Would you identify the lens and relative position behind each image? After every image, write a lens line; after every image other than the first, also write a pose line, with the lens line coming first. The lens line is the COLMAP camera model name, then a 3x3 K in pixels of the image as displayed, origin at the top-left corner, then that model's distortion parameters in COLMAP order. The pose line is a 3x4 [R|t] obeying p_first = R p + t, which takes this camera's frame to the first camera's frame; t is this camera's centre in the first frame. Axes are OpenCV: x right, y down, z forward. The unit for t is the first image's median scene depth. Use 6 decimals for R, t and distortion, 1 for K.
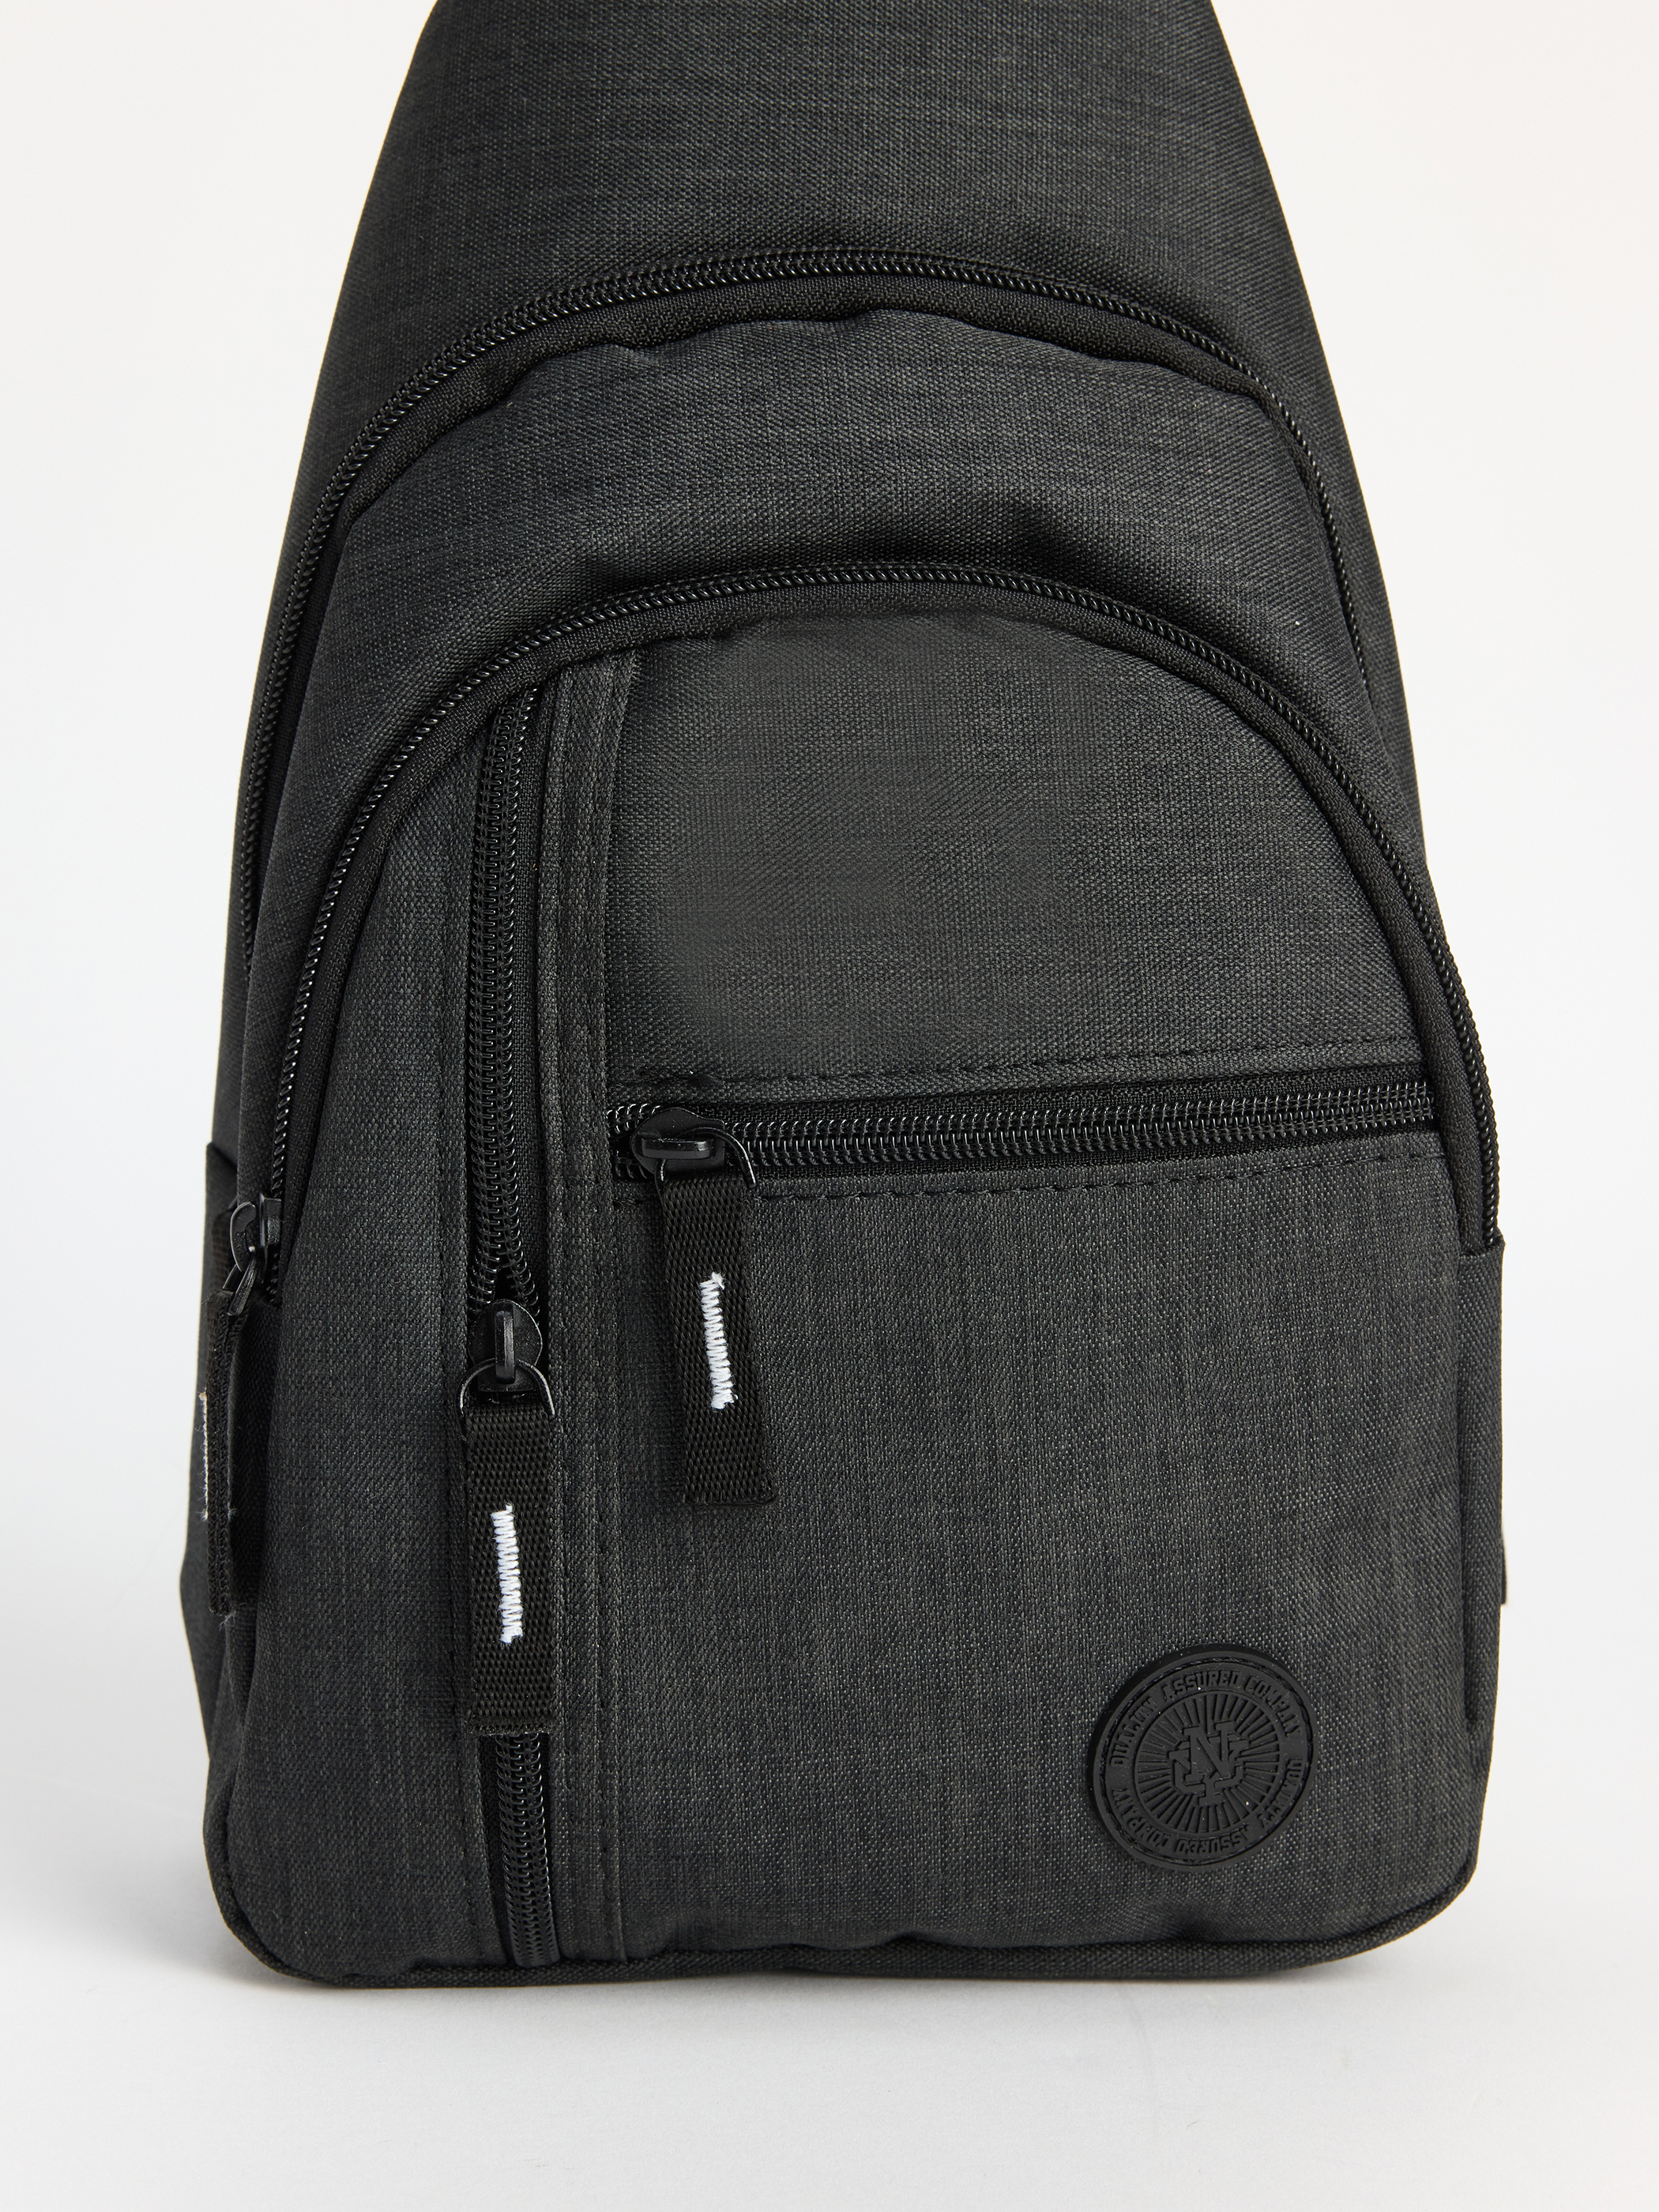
lens RADIAL K [[4756.8, 0, 829.5], [0, 4756.8, 1106.0], [0, 0, 1]] dist [-0.007183, -0.118486]
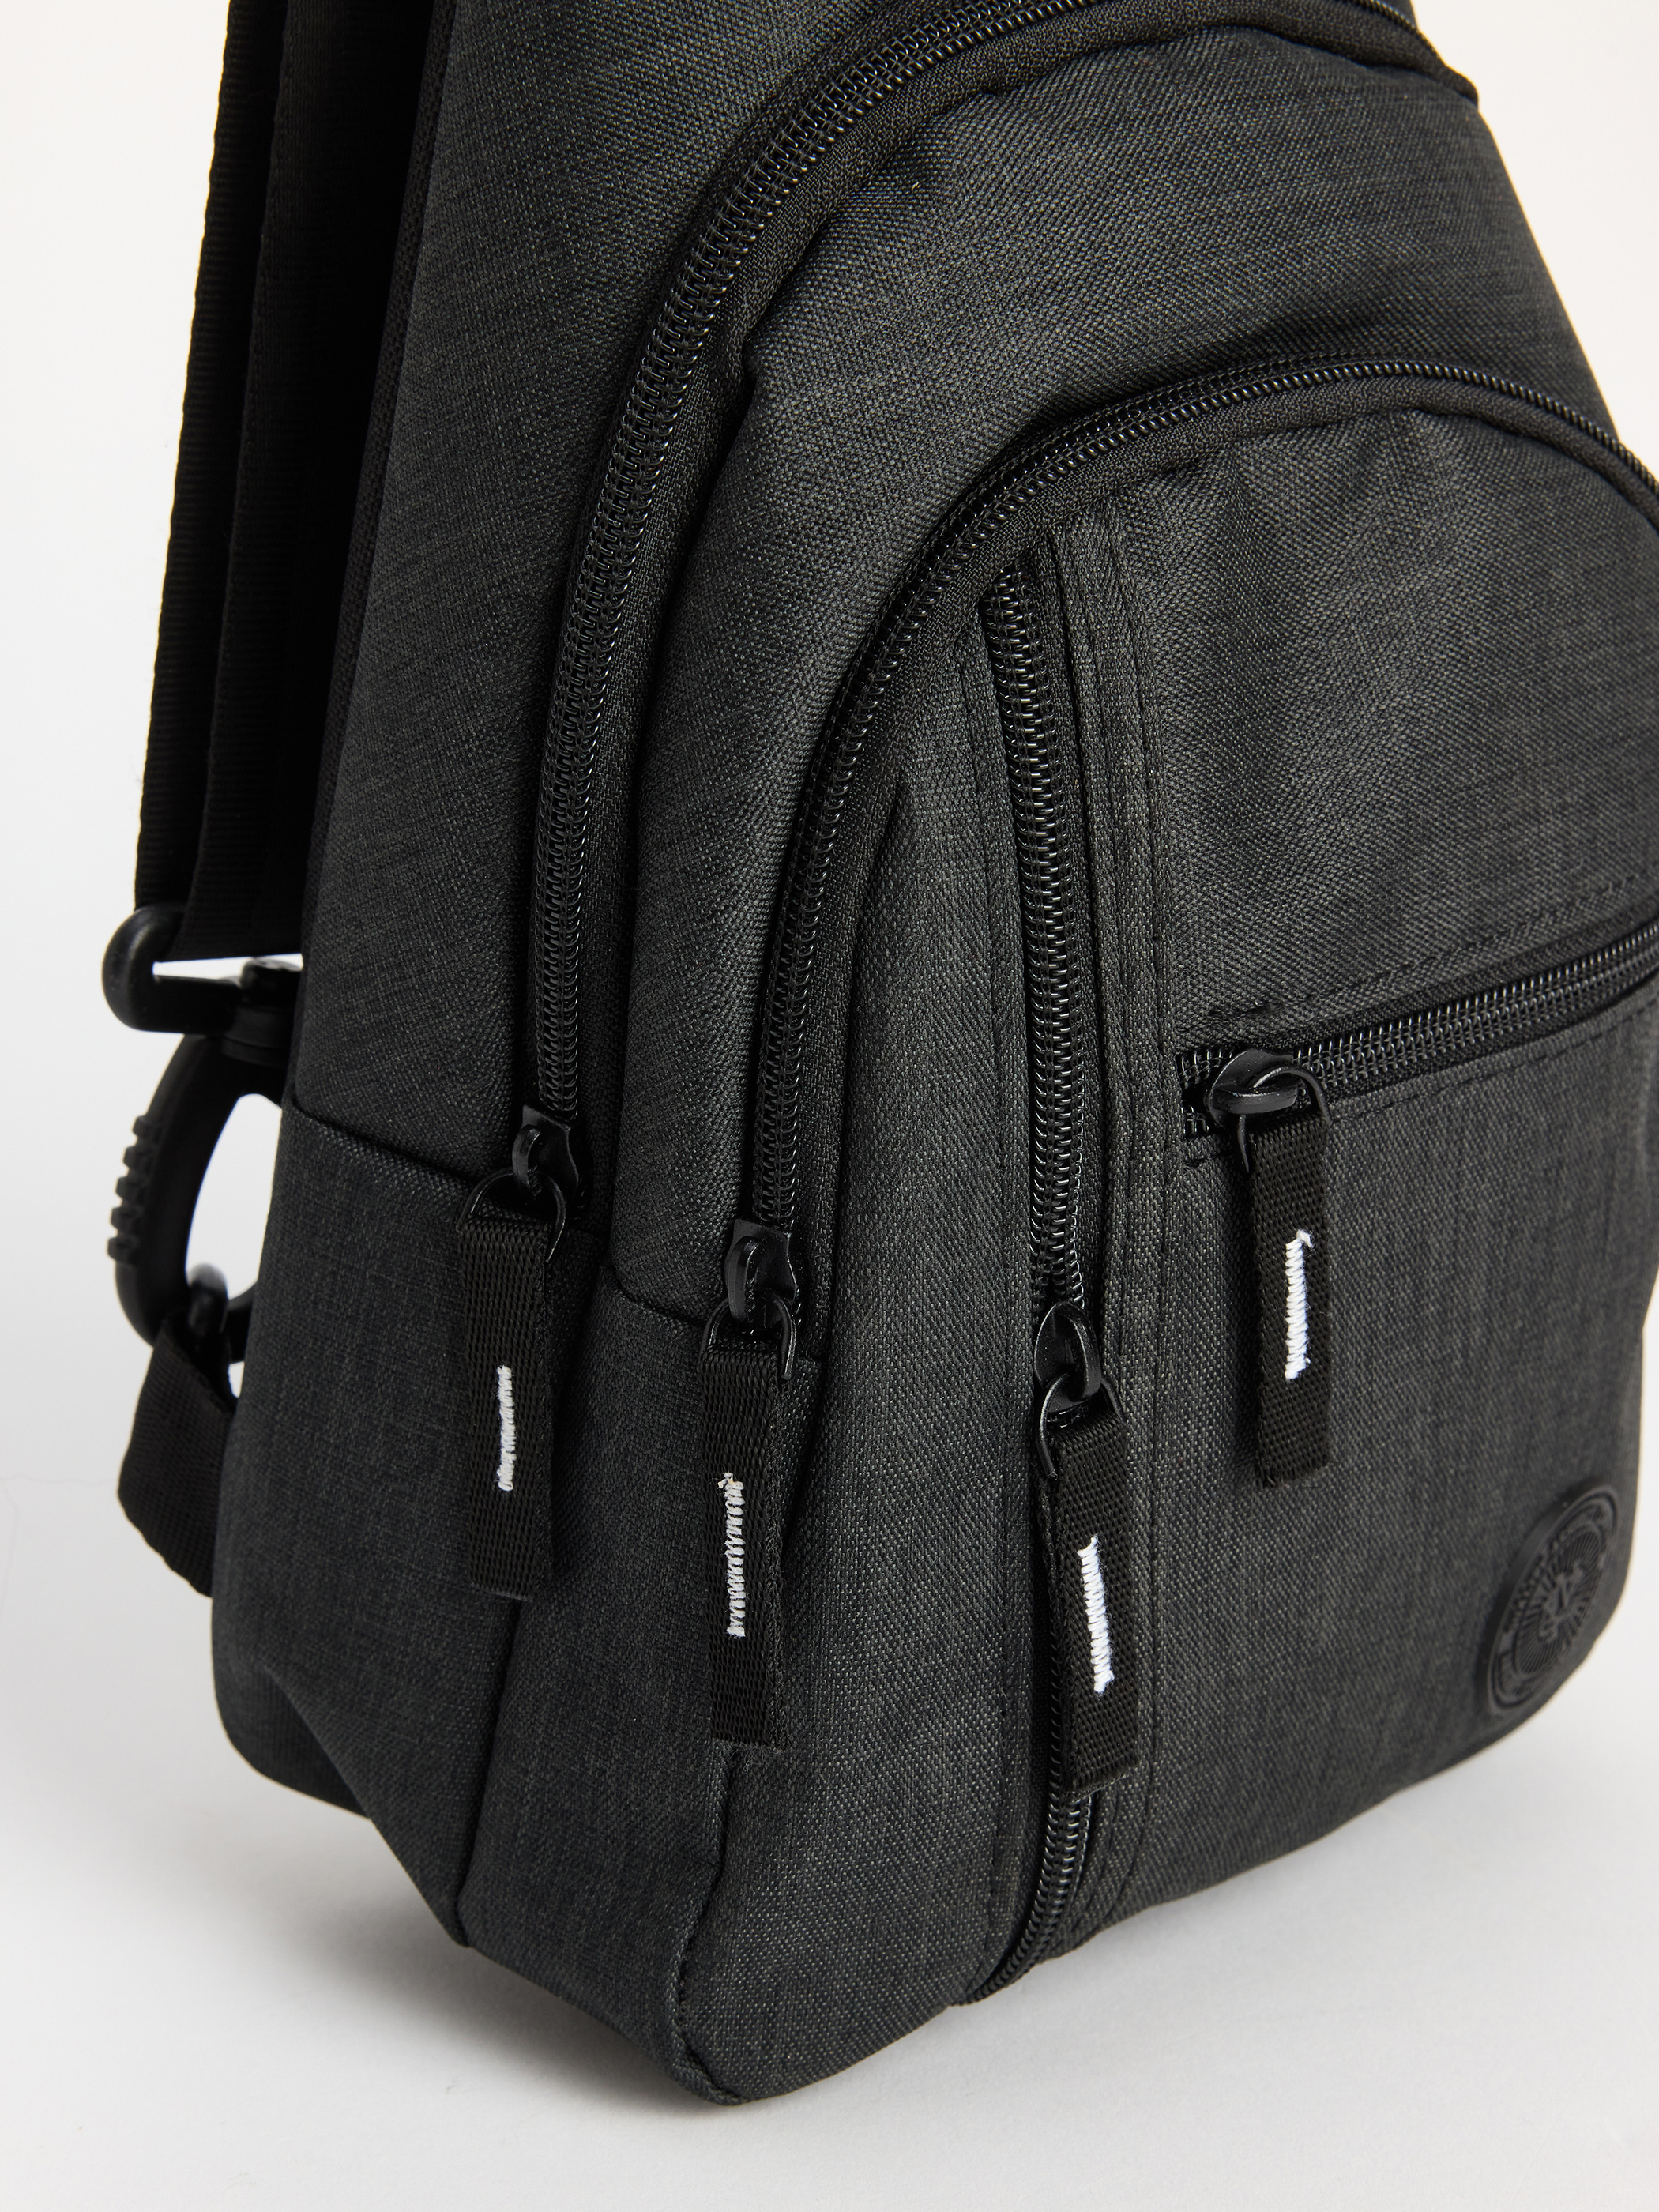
lens RADIAL K [[4756.8, 0, 829.5], [0, 4756.8, 1106.0], [0, 0, 1]] dist [-0.007183, -0.118486]
pose [[0.773183, -0.188525, 0.605513, -0.588531], [0.047660, 0.969366, 0.240953, -0.191969], [-0.632389, -0.157442, 0.758483, 0.394802]]
